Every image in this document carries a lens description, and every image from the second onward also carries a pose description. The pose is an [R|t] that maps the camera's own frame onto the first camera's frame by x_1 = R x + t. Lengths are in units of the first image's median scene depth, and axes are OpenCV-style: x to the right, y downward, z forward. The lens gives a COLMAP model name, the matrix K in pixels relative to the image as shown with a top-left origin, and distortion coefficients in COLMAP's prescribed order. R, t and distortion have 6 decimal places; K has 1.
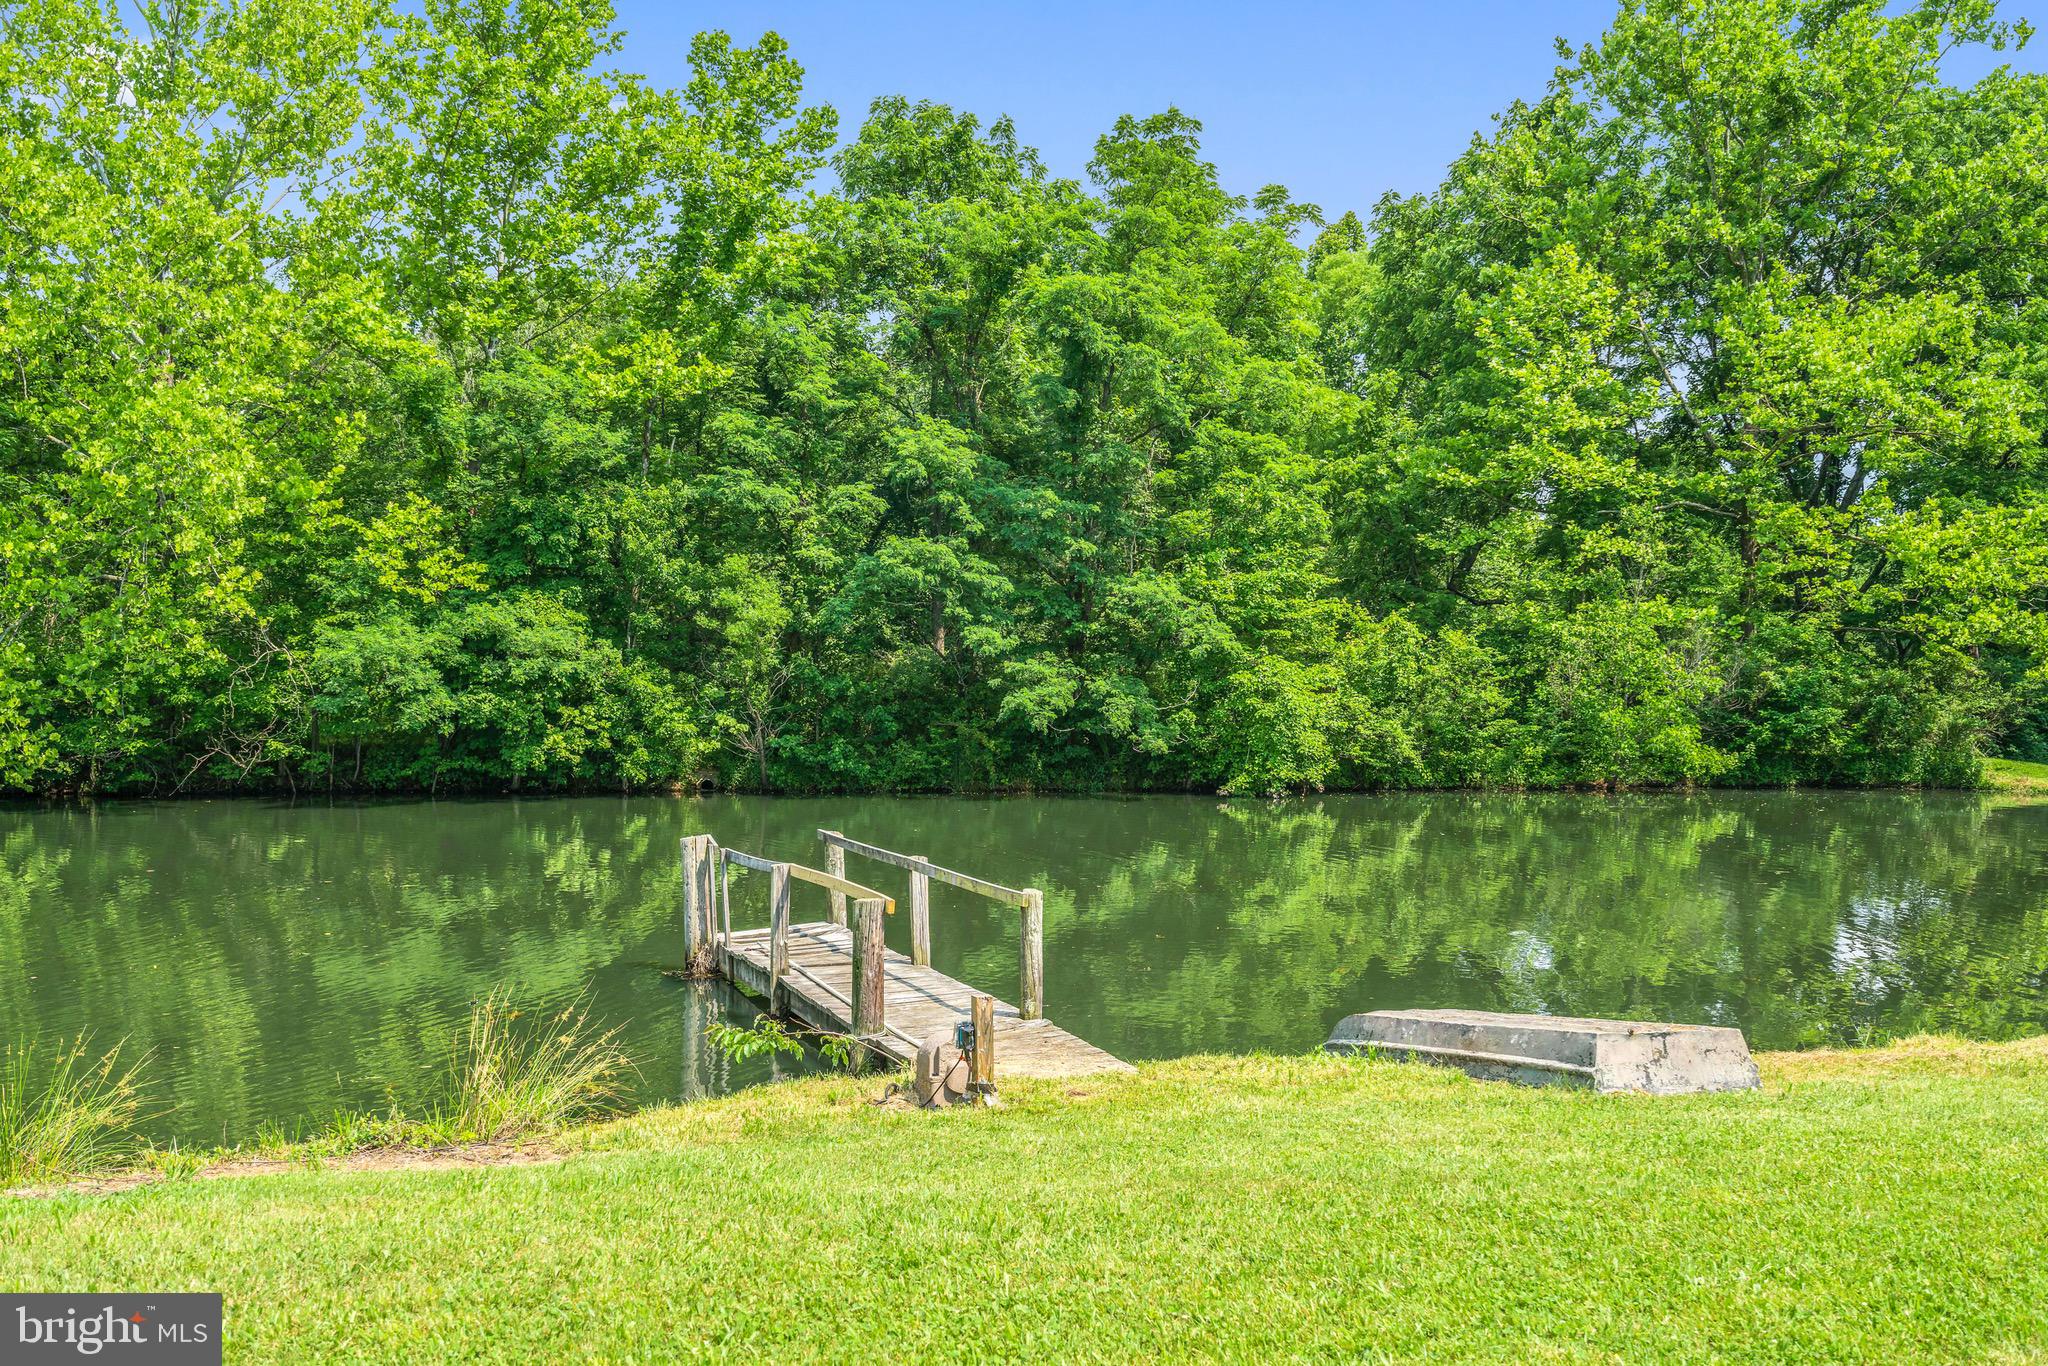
lens RADIAL K [[1968.0, 0, 1031.3], [0, 1968.0, 667.7], [0, 0, 1]] dist [0.008468, 0.000000]
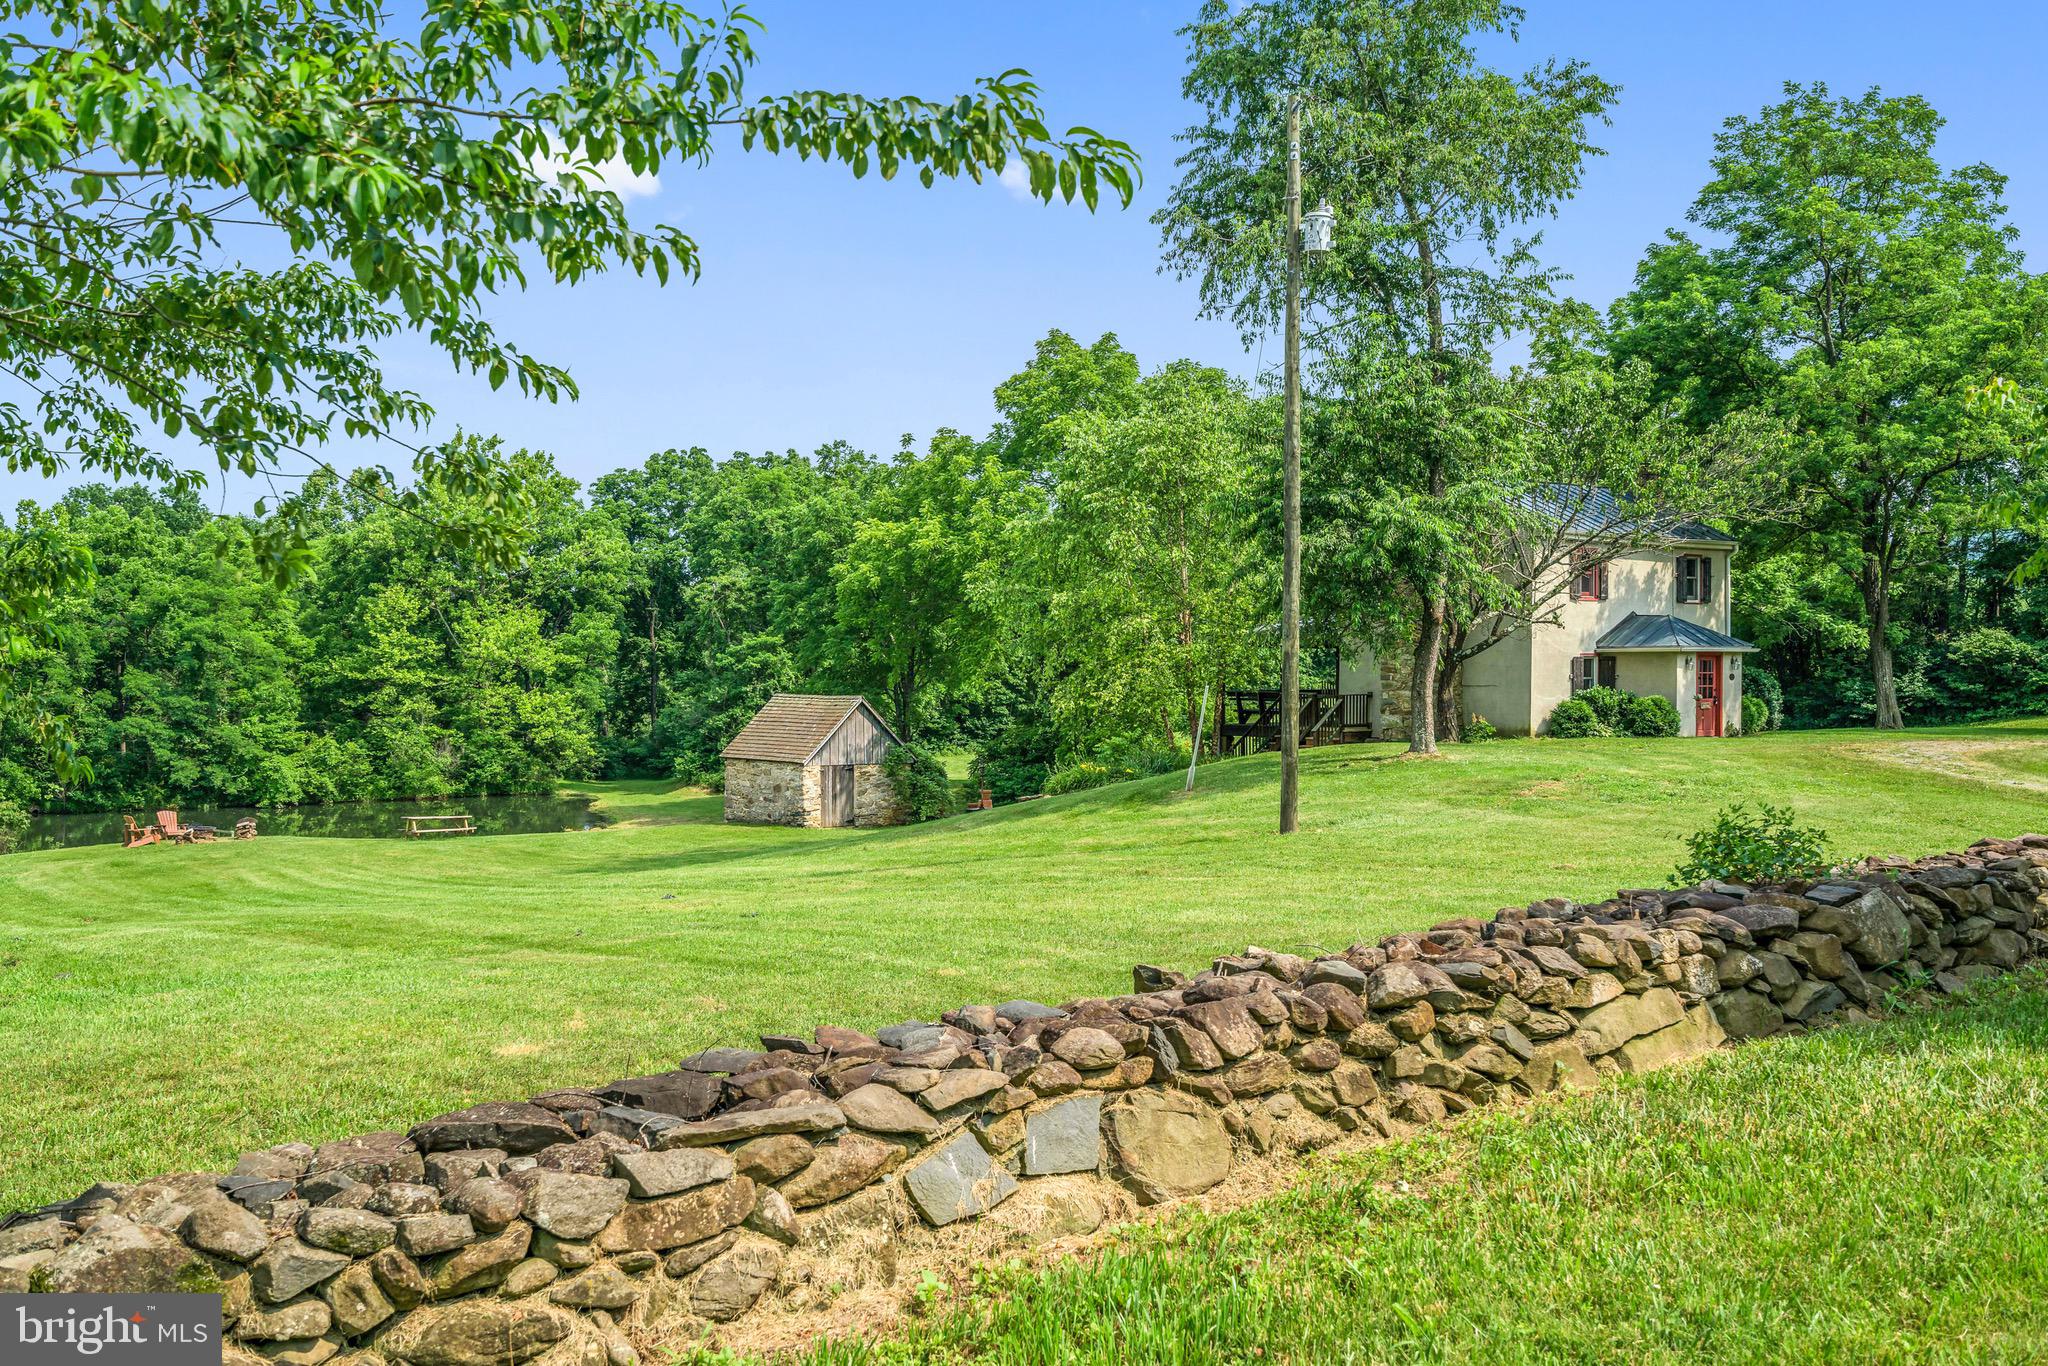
lens RADIAL K [[1968.0, 0, 1030.3], [0, 1968.0, 711.9], [0, 0, 1]] dist [0.008468, 0.000000]
pose [[0.886629, -0.015952, 0.462207, -0.209780], [0.001155, 0.999478, 0.032278, -0.151836], [-0.462481, -0.028084, 0.886184, -1.869194]]
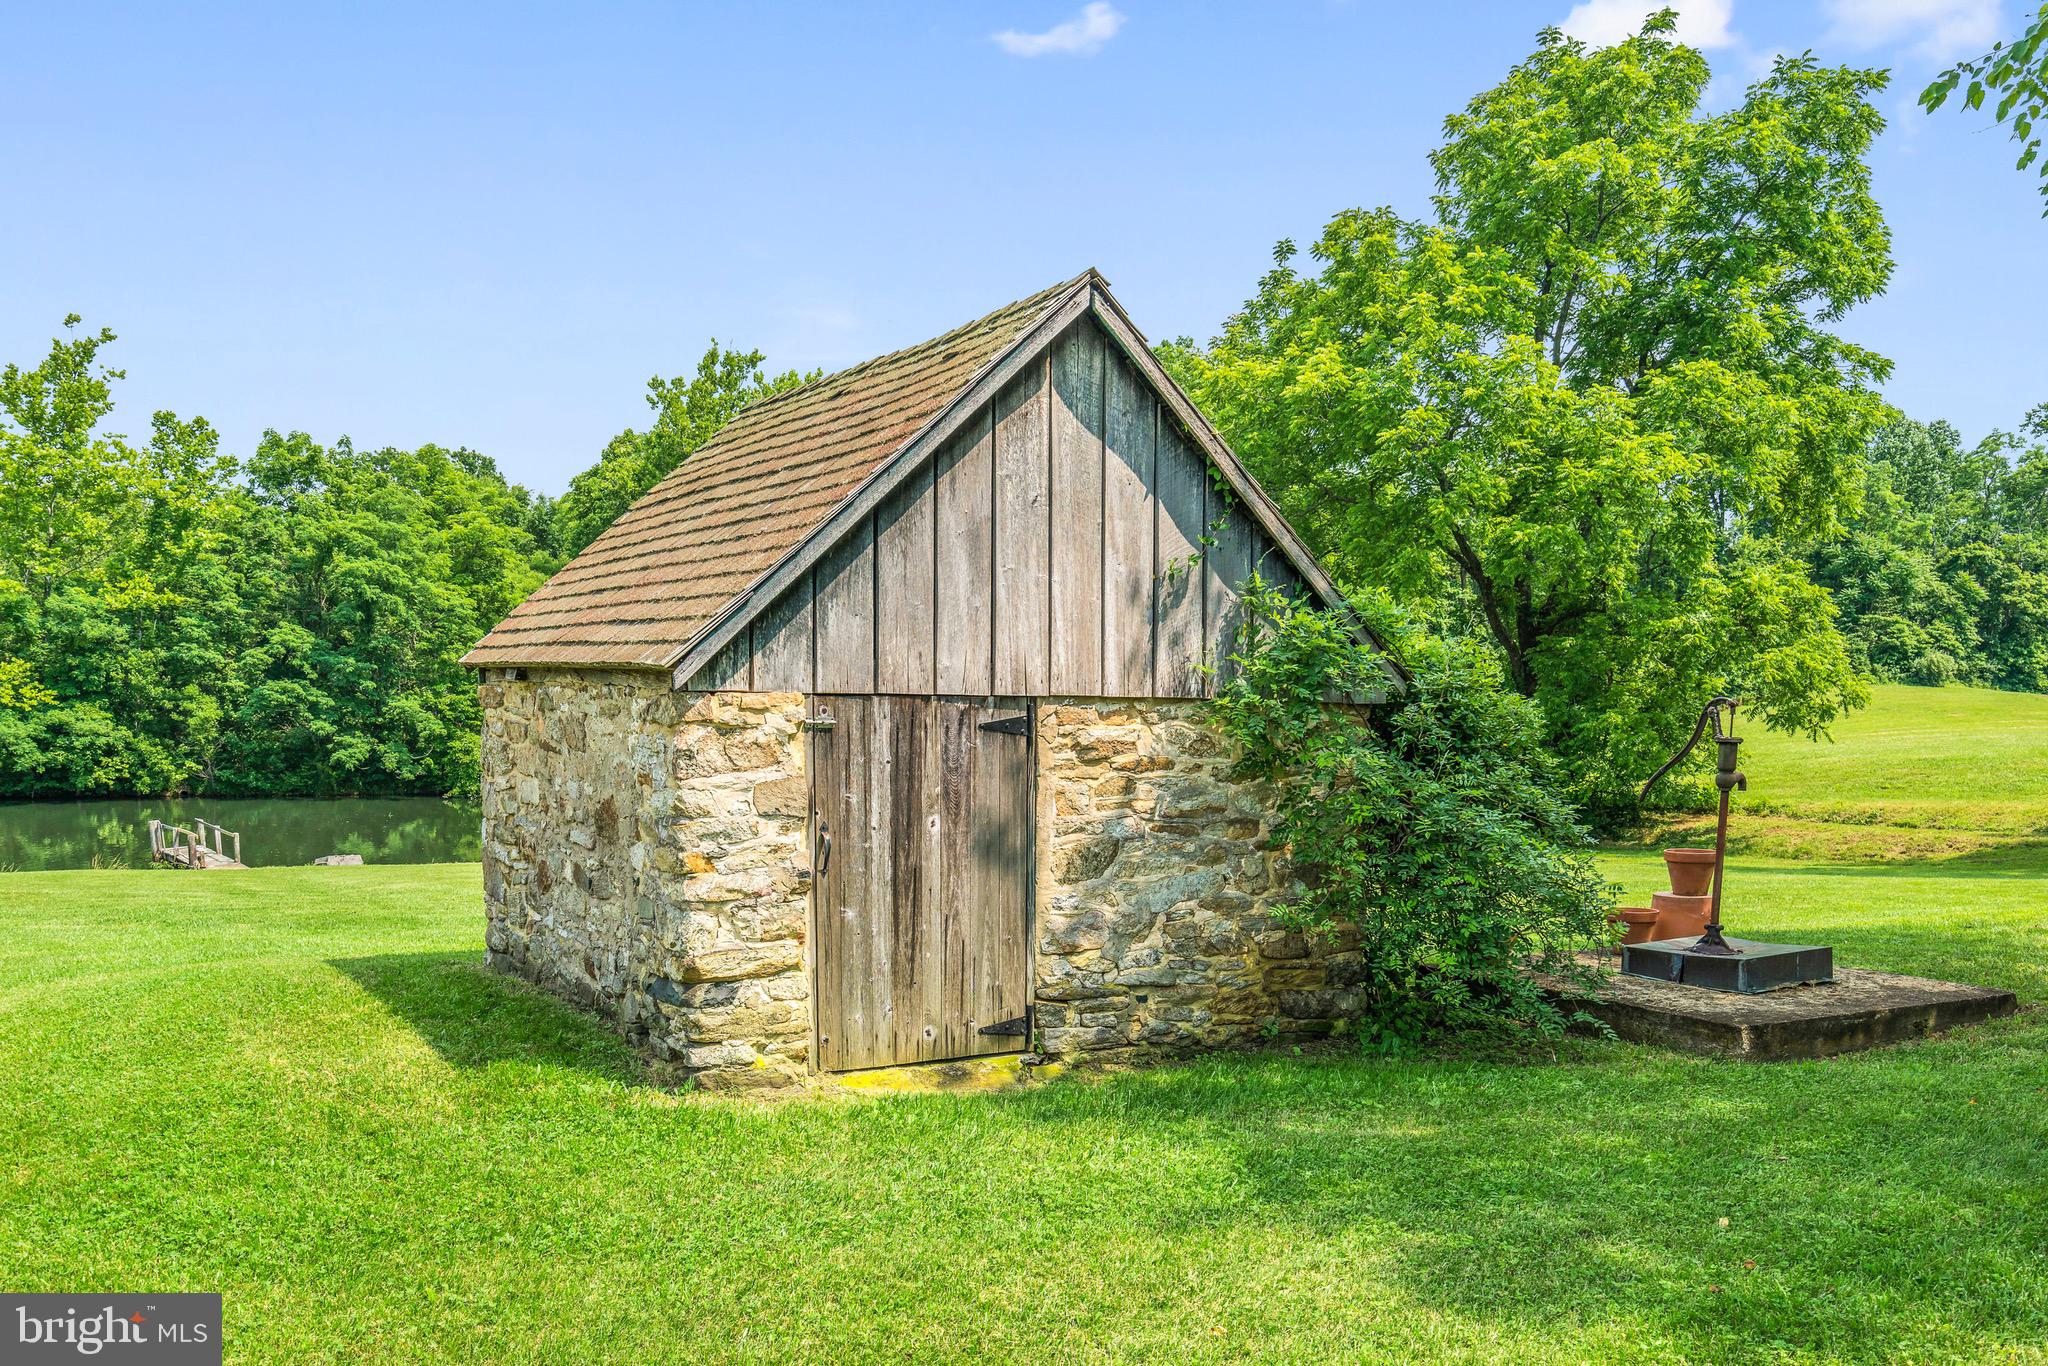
lens RADIAL K [[1603.5, 0, 1026.8], [0, 1603.5, 882.8], [0, 0, 1]] dist [0.040439, -0.031320]
pose [[0.958484, -0.022689, 0.284242, 0.205259], [-0.014760, 0.991545, 0.128920, -0.082451], [-0.284764, -0.127763, 0.950045, -0.903185]]
